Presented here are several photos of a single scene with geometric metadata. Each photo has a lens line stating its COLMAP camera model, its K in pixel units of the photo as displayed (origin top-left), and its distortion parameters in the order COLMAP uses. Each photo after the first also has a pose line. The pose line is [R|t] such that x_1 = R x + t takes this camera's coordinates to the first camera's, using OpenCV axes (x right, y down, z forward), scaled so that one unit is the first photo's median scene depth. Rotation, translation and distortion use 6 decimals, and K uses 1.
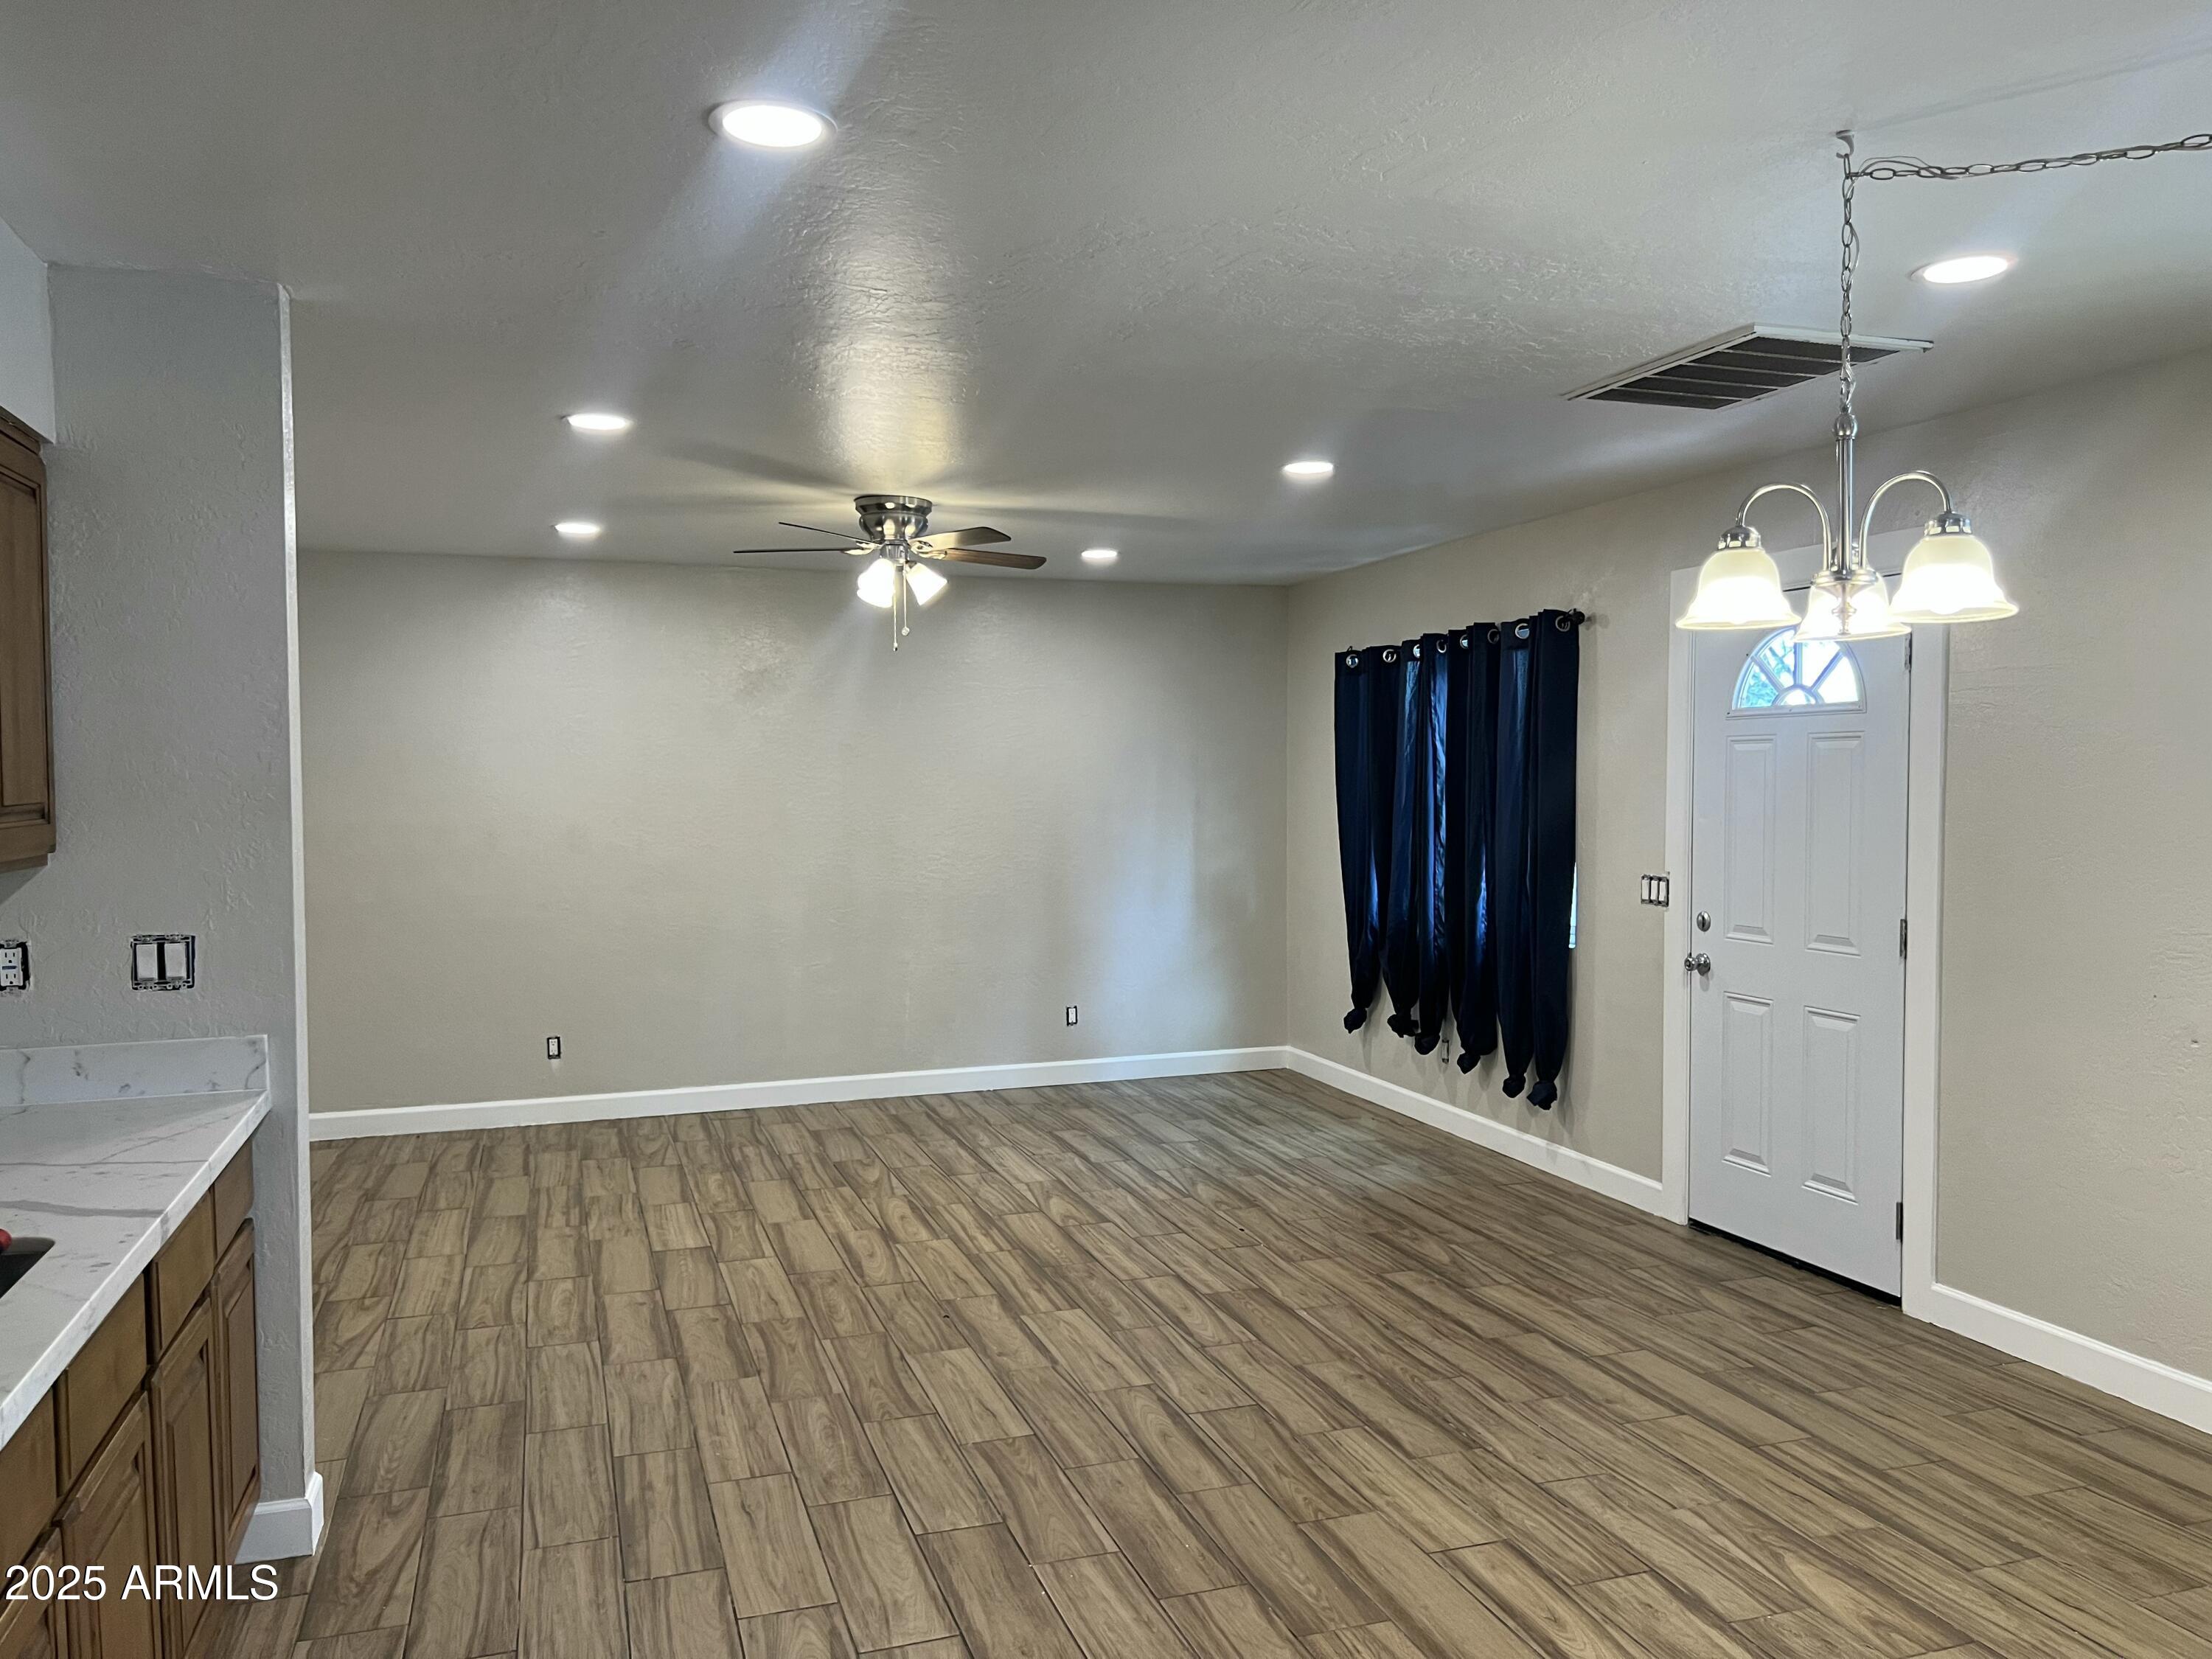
lens RADIAL K [[1666.8, 0, 1128.9], [0, 1666.8, 835.0], [0, 0, 1]] dist [0.053019, -0.062175]
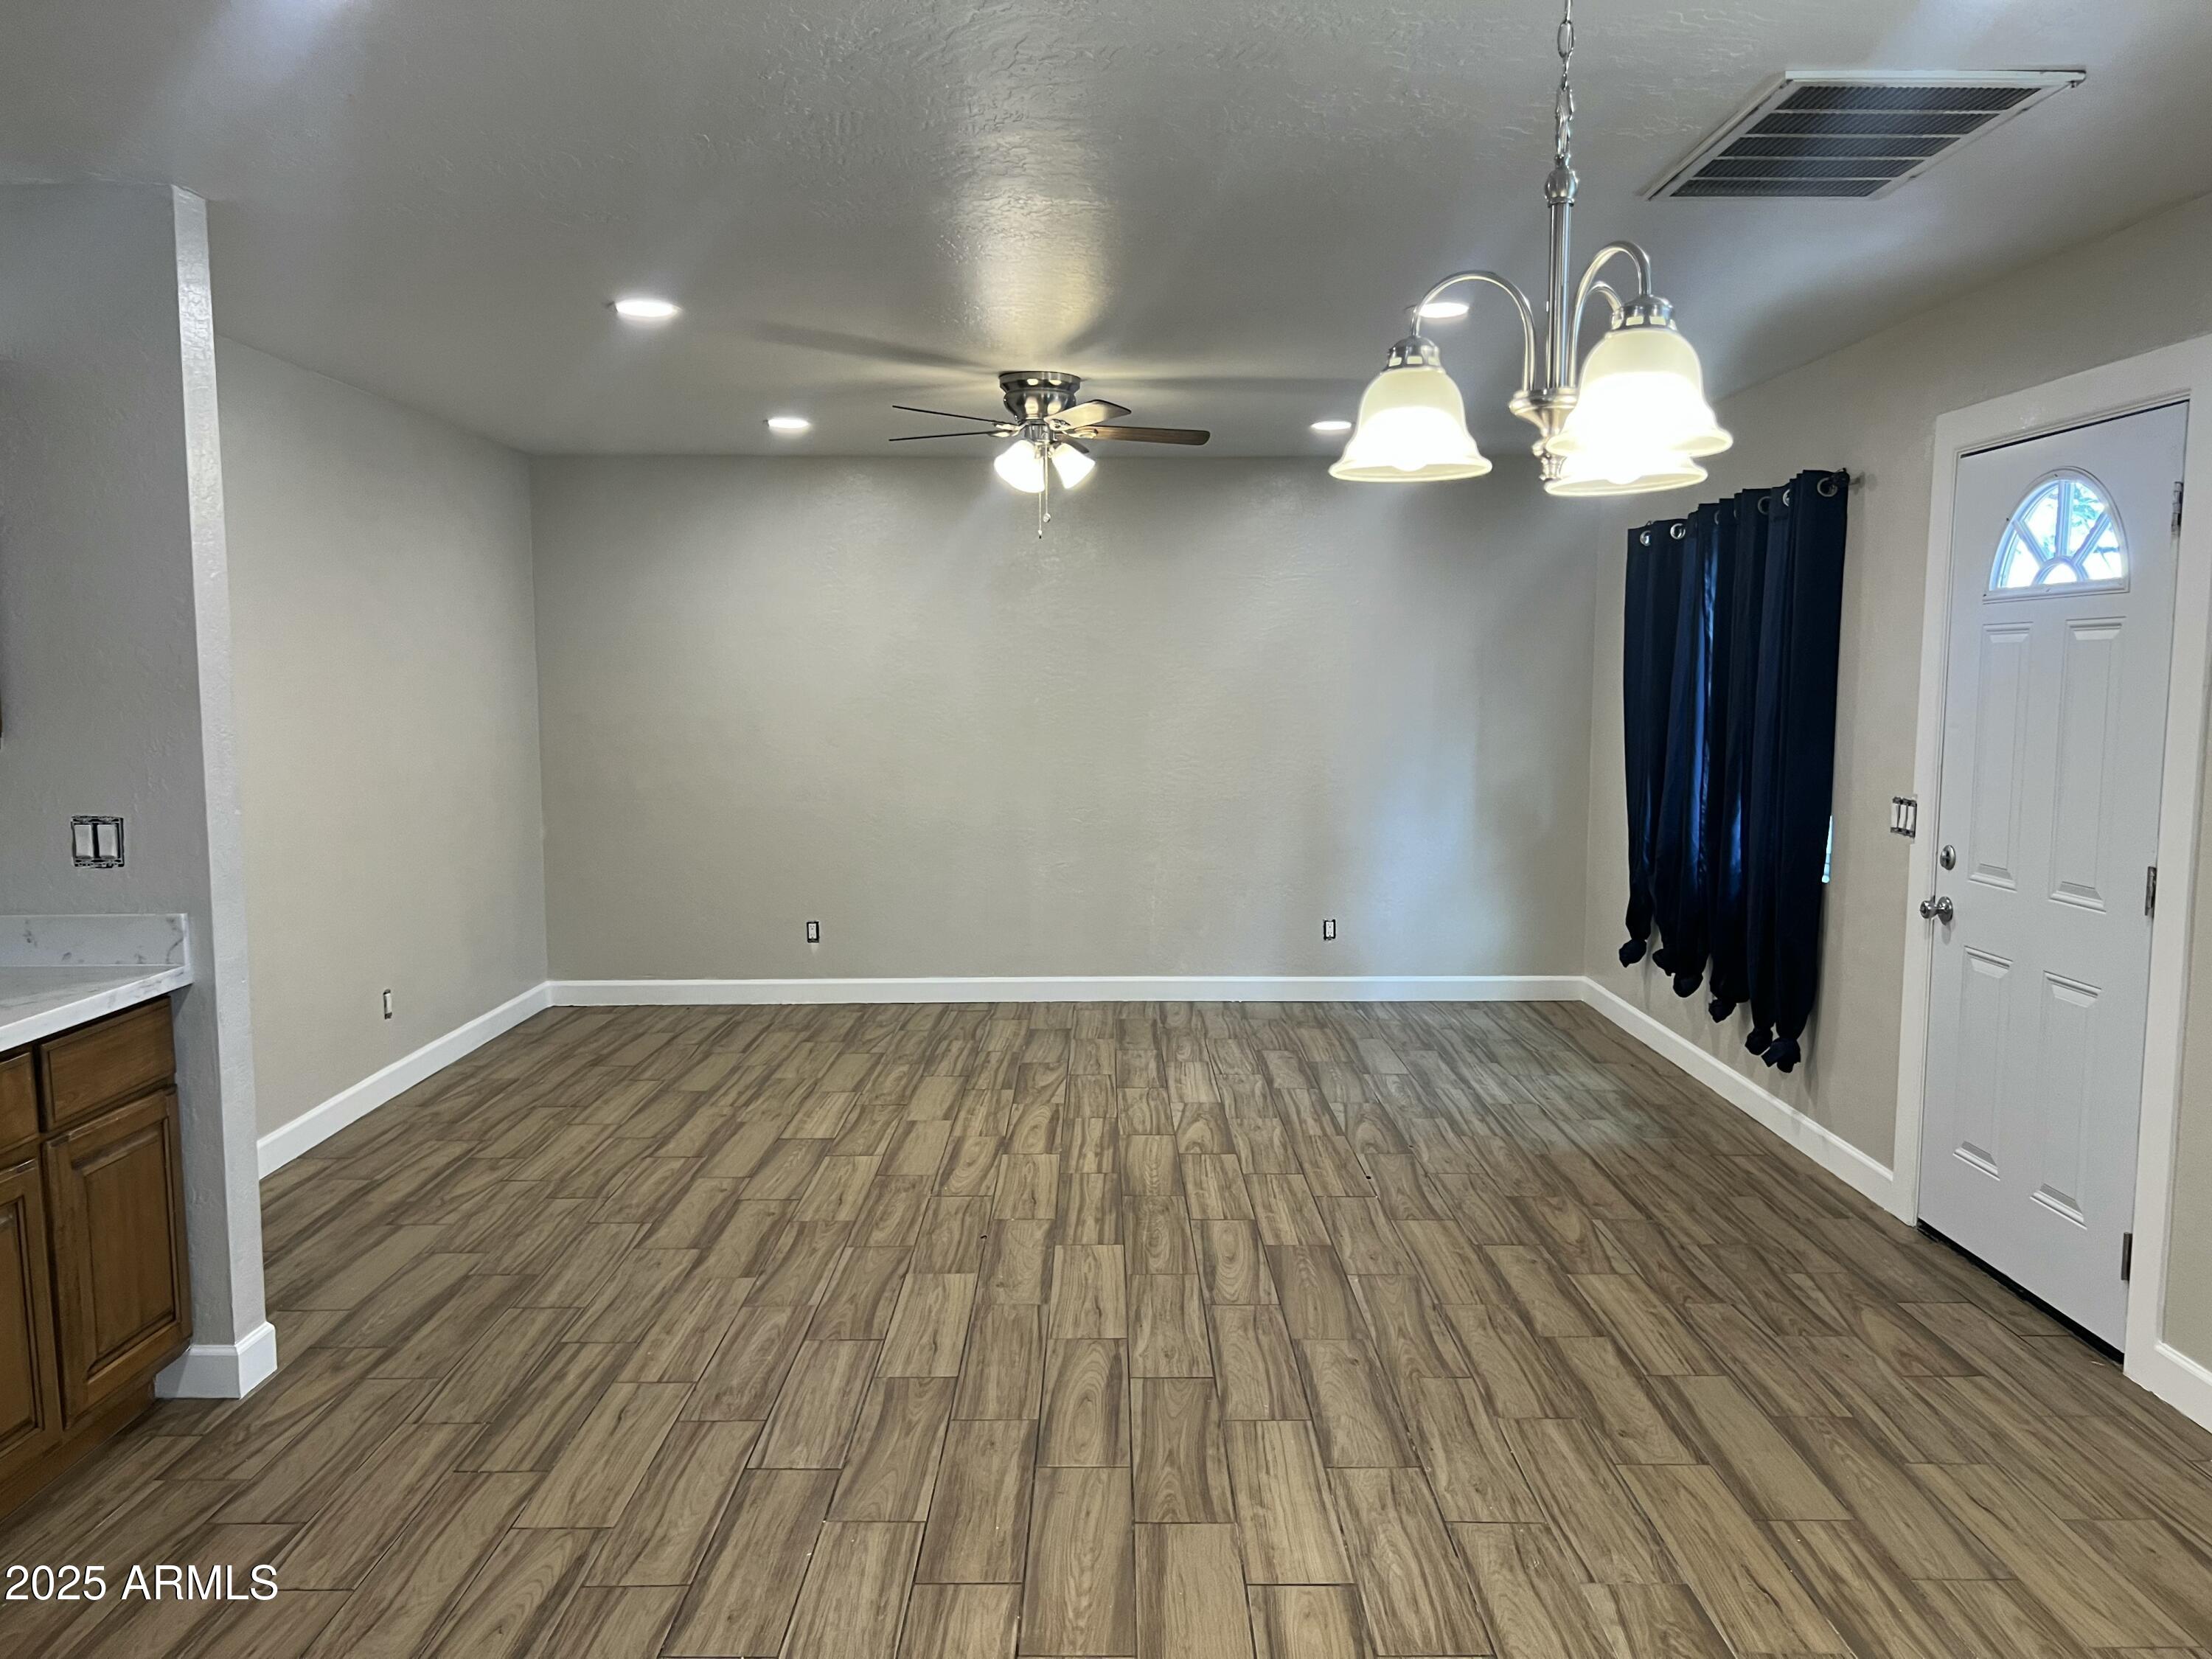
lens RADIAL K [[1666.8, 0, 1114.8], [0, 1666.8, 841.5], [0, 0, 1]] dist [0.053019, -0.062175]
pose [[0.946162, 0.037394, -0.321527, 0.267981], [-0.015913, 0.997477, 0.069181, -0.006338], [0.323303, -0.060340, 0.944370, 0.136701]]
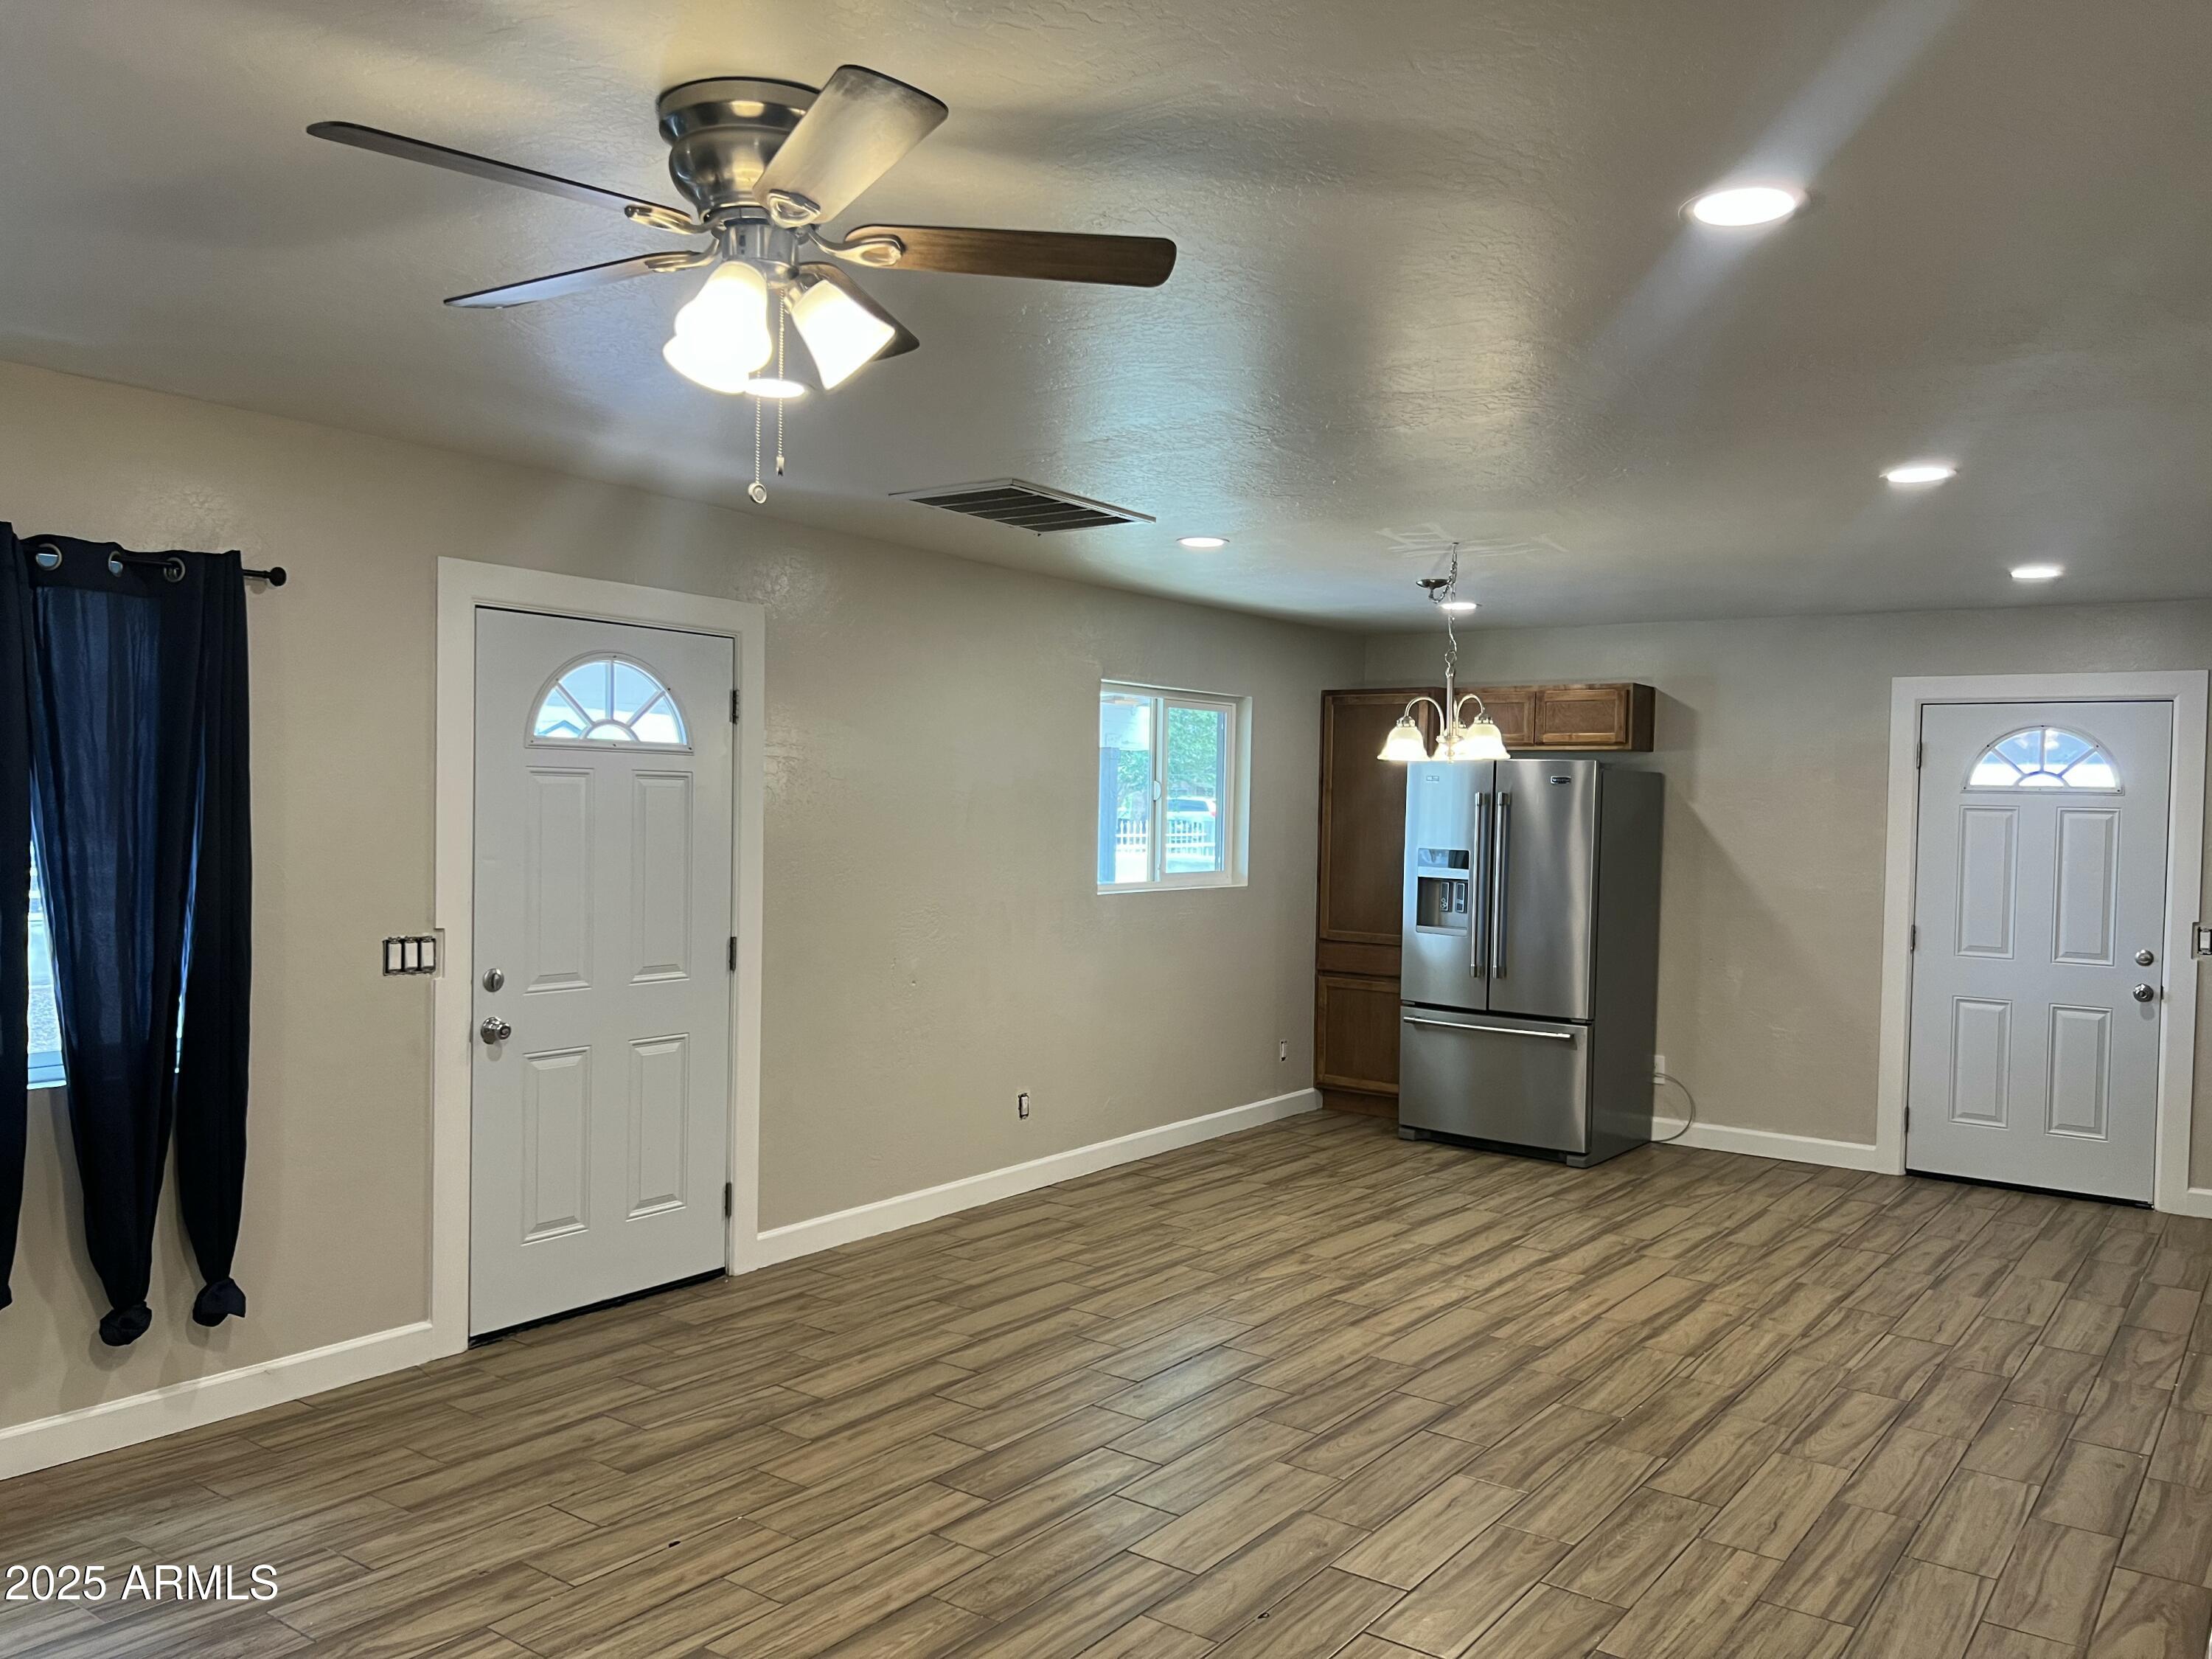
lens RADIAL K [[1666.8, 0, 1118.6], [0, 1666.8, 838.4], [0, 0, 1]] dist [0.053019, -0.062175]
pose [[-0.569548, -0.023339, 0.821627, -0.649638], [0.012199, 0.999247, 0.036841, -0.058298], [-0.821868, 0.031006, -0.568834, 1.466942]]
